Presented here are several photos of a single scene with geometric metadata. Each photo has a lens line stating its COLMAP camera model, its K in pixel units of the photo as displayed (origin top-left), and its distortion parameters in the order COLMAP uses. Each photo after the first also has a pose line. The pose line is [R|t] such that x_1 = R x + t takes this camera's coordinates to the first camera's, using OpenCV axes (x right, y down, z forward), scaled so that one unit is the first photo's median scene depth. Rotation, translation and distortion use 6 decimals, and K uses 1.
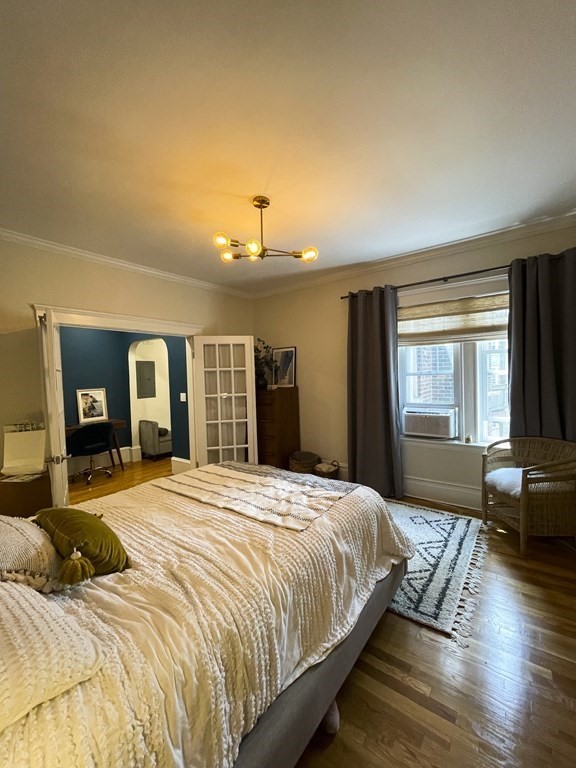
lens RADIAL K [[311.2, 0, 288.0], [0, 311.2, 384.0], [0, 0, 1]] dist [-0.001159, -0.000420]
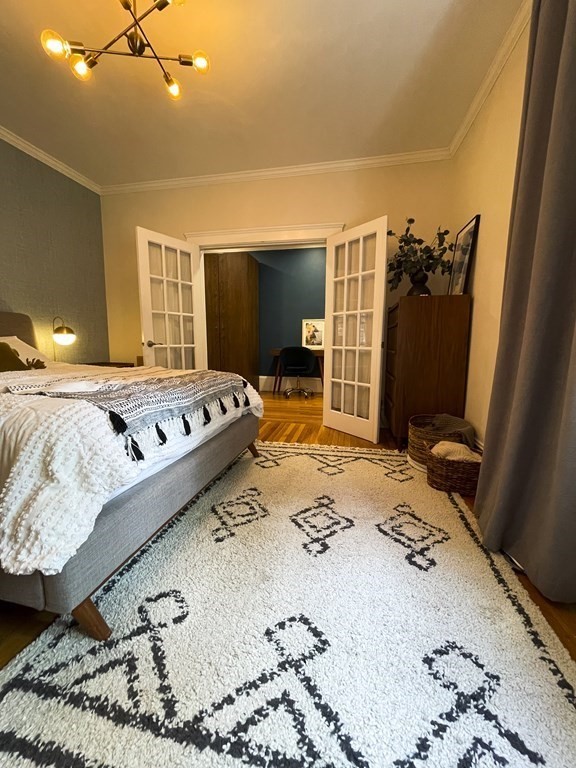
lens RADIAL K [[311.2, 0, 288.0], [0, 311.2, 384.0], [0, 0, 1]] dist [-0.001159, -0.000420]
pose [[0.419878, 0.151862, -0.894785, 0.681742], [-0.039454, 0.988024, 0.149173, 0.160451], [0.906723, -0.027331, 0.420841, 0.880141]]
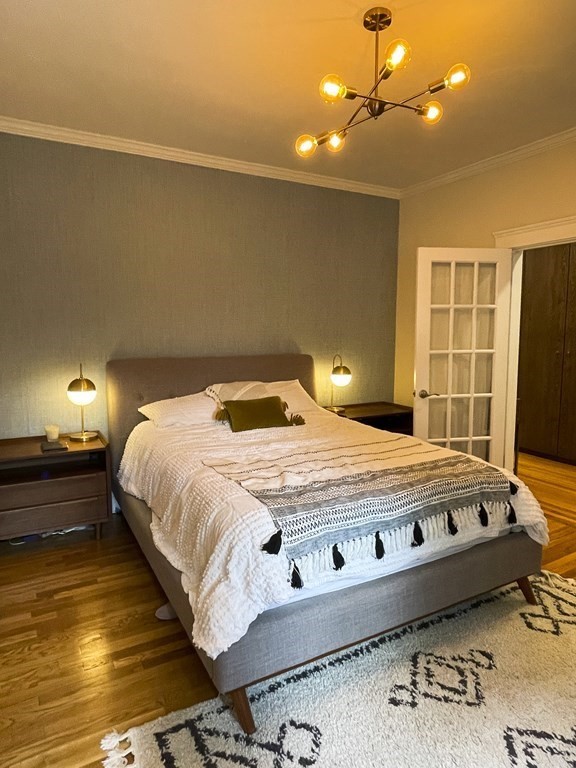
lens RADIAL K [[479.4, 0, 288.0], [0, 479.4, 384.0], [0, 0, 1]] dist [-0.025650, 0.022695]
pose [[-0.403826, 0.132534, -0.905185, 0.794716], [-0.008131, 0.988891, 0.148418, -0.032159], [0.914800, 0.067295, -0.398263, 1.105742]]
